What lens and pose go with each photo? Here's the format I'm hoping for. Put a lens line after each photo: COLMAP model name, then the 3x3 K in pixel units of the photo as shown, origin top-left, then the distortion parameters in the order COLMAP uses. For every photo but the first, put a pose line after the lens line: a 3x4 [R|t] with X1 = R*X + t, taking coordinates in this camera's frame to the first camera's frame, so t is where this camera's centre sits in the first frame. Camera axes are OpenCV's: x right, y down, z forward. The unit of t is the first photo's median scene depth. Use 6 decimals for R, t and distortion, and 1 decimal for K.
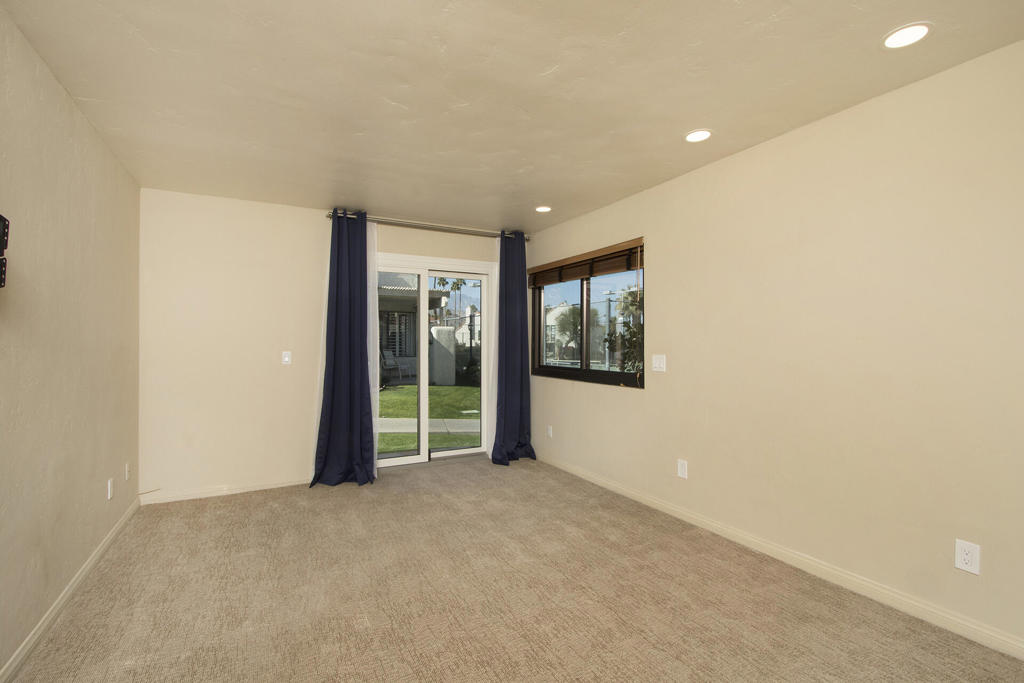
lens RADIAL K [[473.1, 0, 512.0], [0, 473.1, 341.5], [0, 0, 1]] dist [-0.009565, 0.000922]
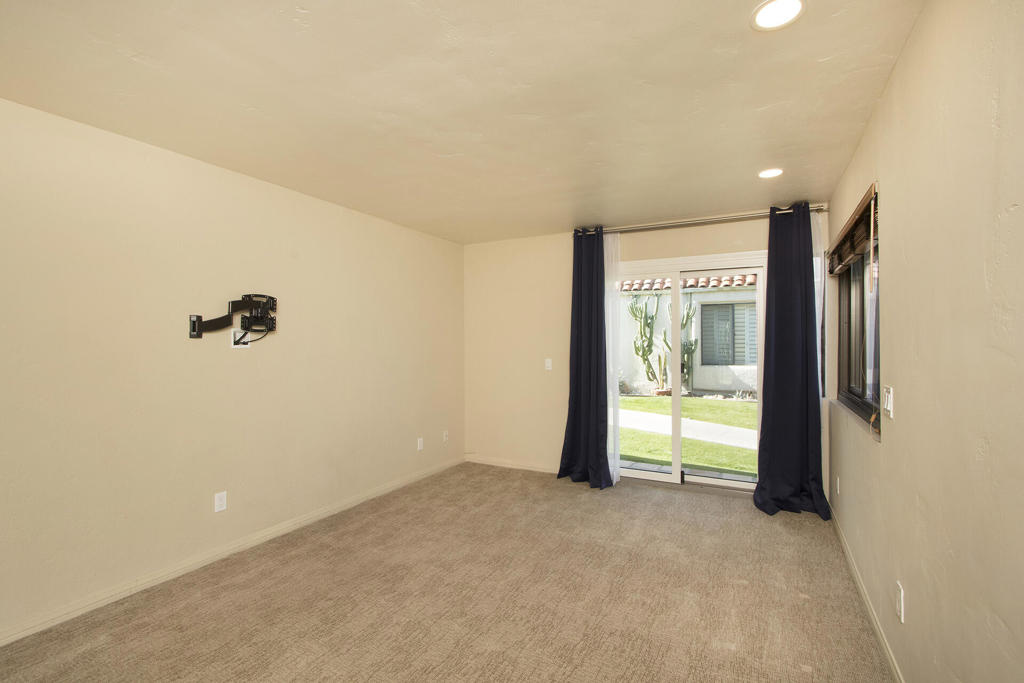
lens RADIAL K [[473.1, 0, 512.0], [0, 473.1, 341.5], [0, 0, 1]] dist [-0.009565, 0.000922]
pose [[0.551150, 0.000259, -0.834406, 0.492245], [0.002484, 0.999995, 0.001952, -0.025736], [0.834403, -0.003149, 0.551146, 0.291216]]
